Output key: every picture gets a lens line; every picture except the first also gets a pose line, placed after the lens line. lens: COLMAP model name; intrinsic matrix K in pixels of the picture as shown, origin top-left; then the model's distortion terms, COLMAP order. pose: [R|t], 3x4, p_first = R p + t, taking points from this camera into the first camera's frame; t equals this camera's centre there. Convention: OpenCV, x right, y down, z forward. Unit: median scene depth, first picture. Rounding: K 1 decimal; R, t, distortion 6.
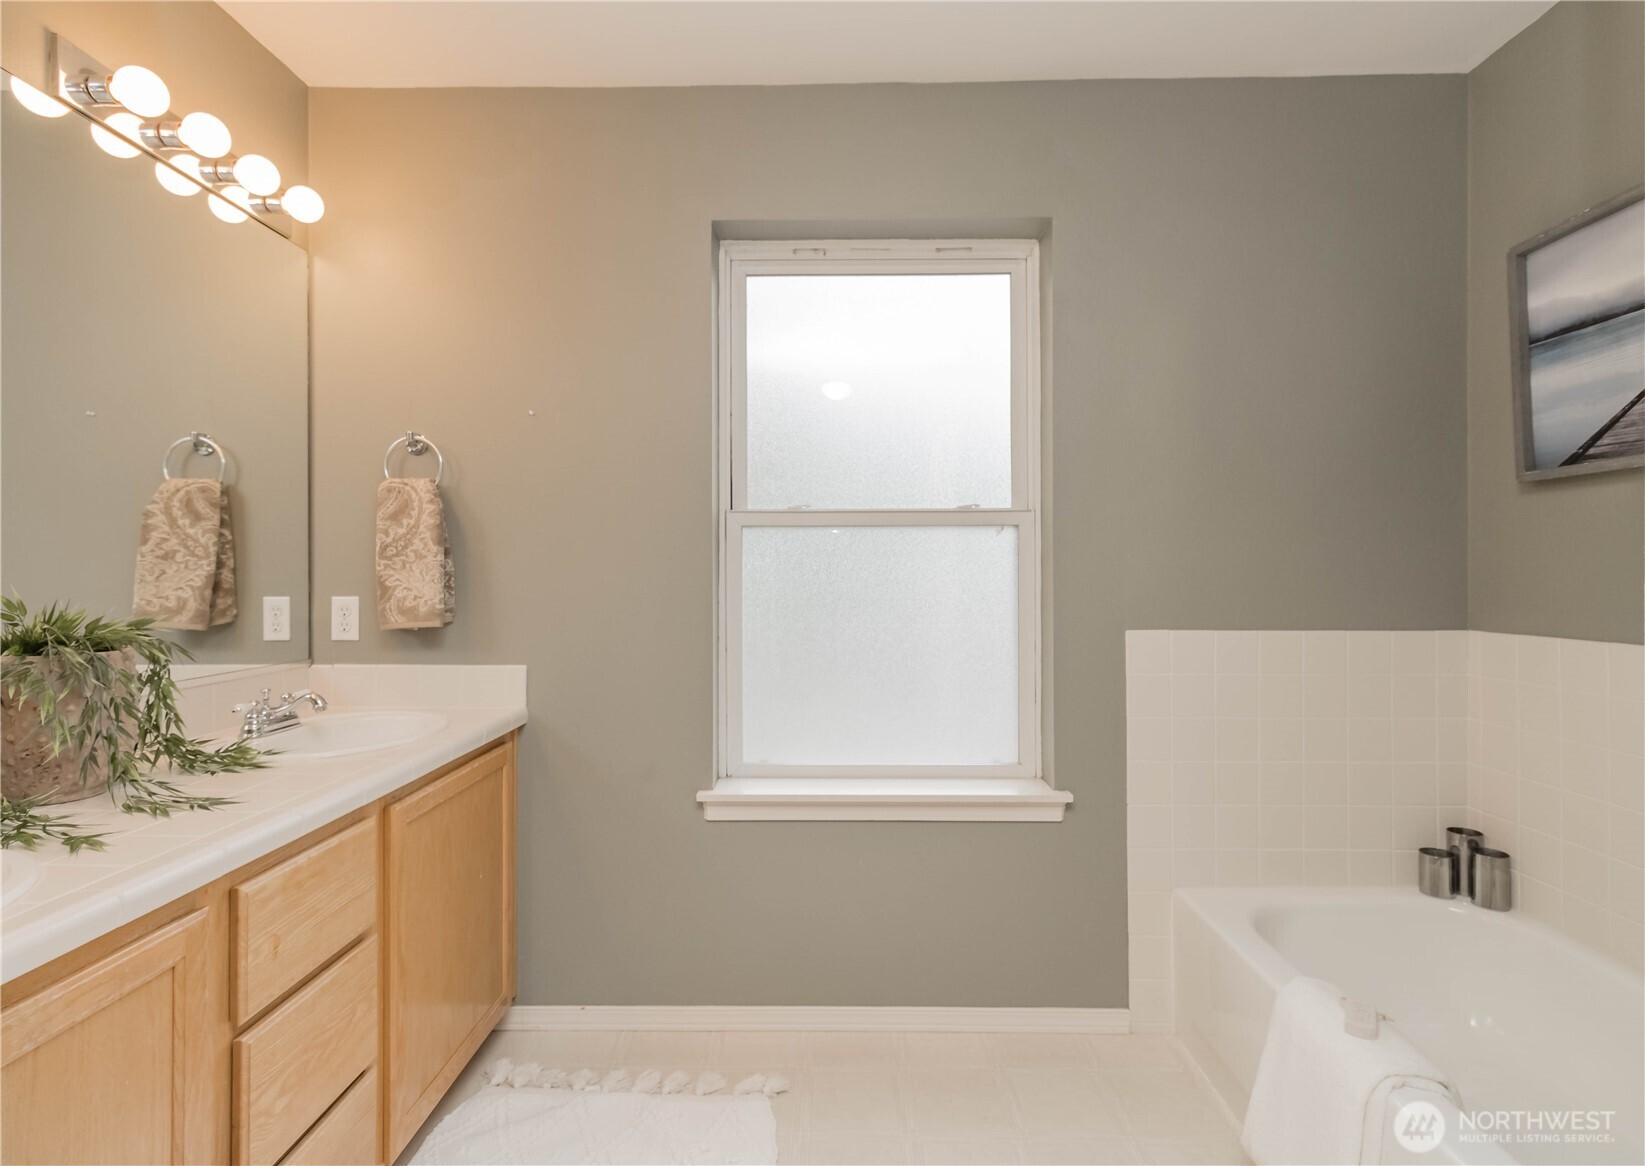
lens RADIAL K [[817.7, 0, 823.9], [0, 817.7, 561.1], [0, 0, 1]] dist [0.001468, 0.000393]
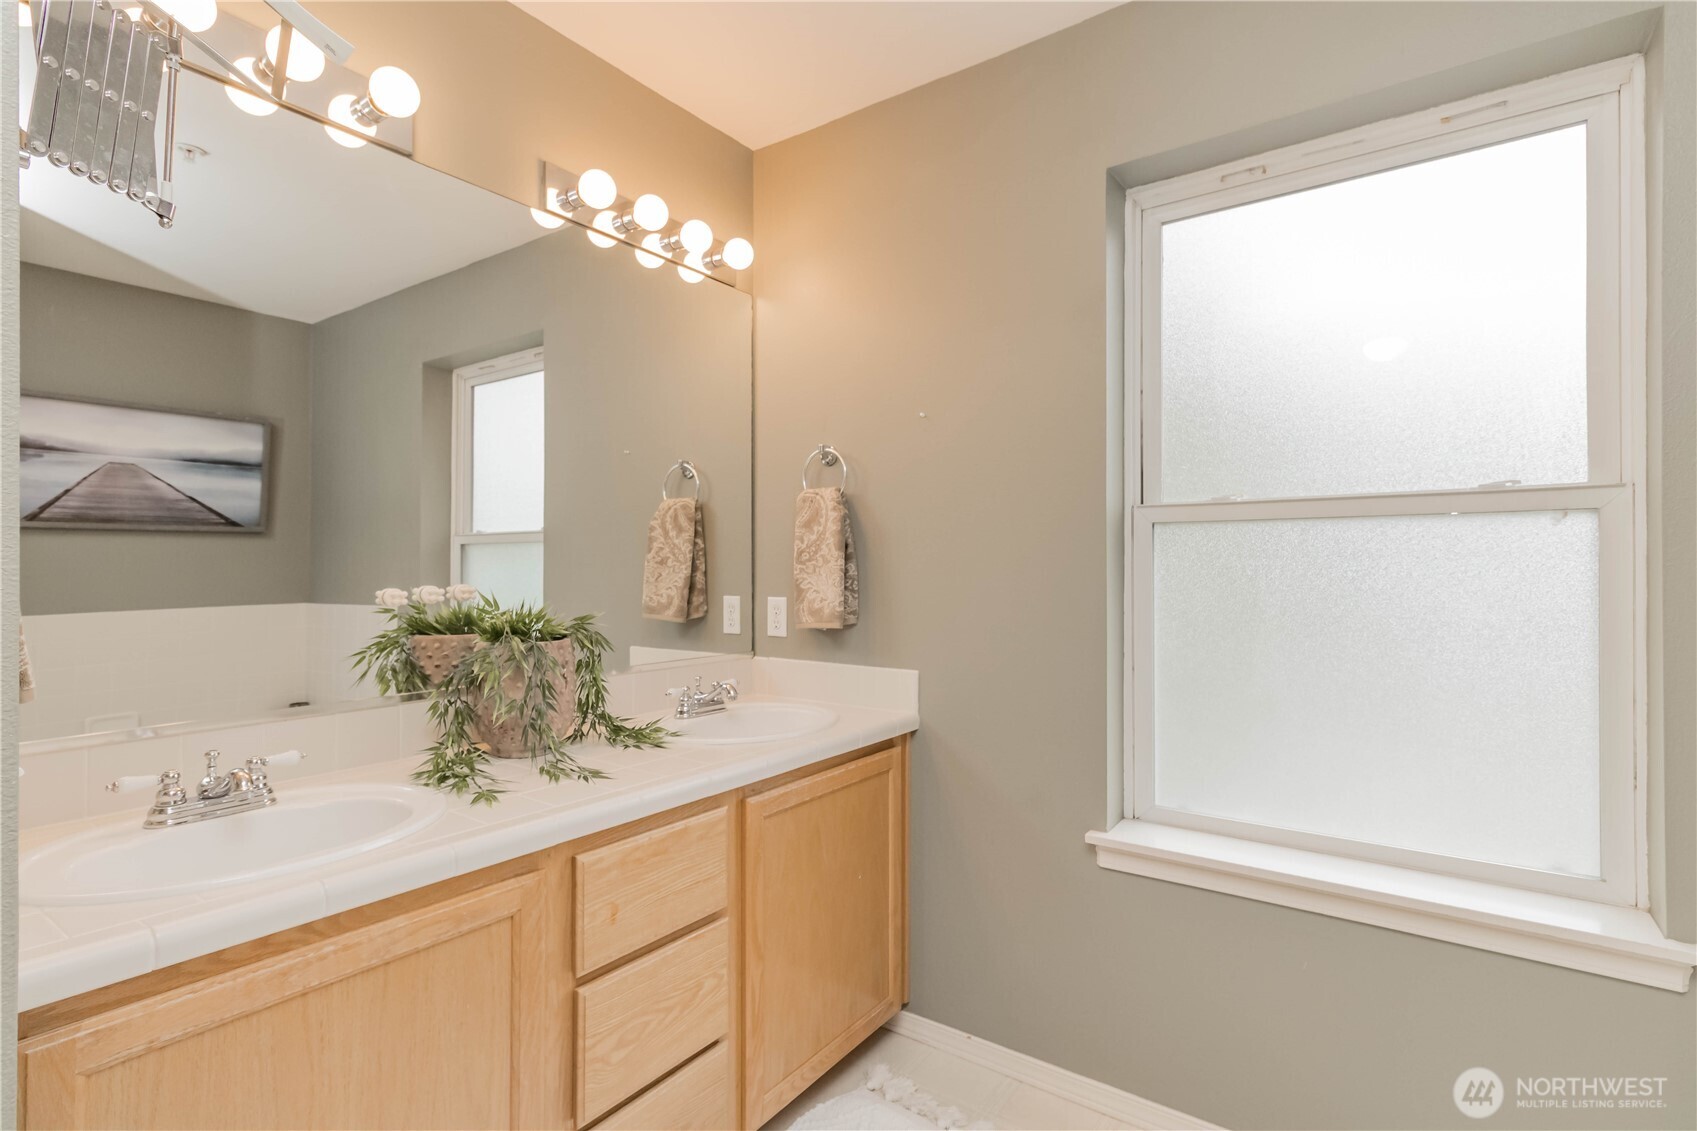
lens RADIAL K [[805.0, 0, 854.5], [0, 805.0, 561.0], [0, 0, 1]] dist [0.003512, 0.000208]
pose [[0.821307, -0.003464, -0.570476, 0.133333], [0.004863, 0.999988, 0.000929, -0.006887], [0.570466, -0.003537, 0.821314, 0.161237]]
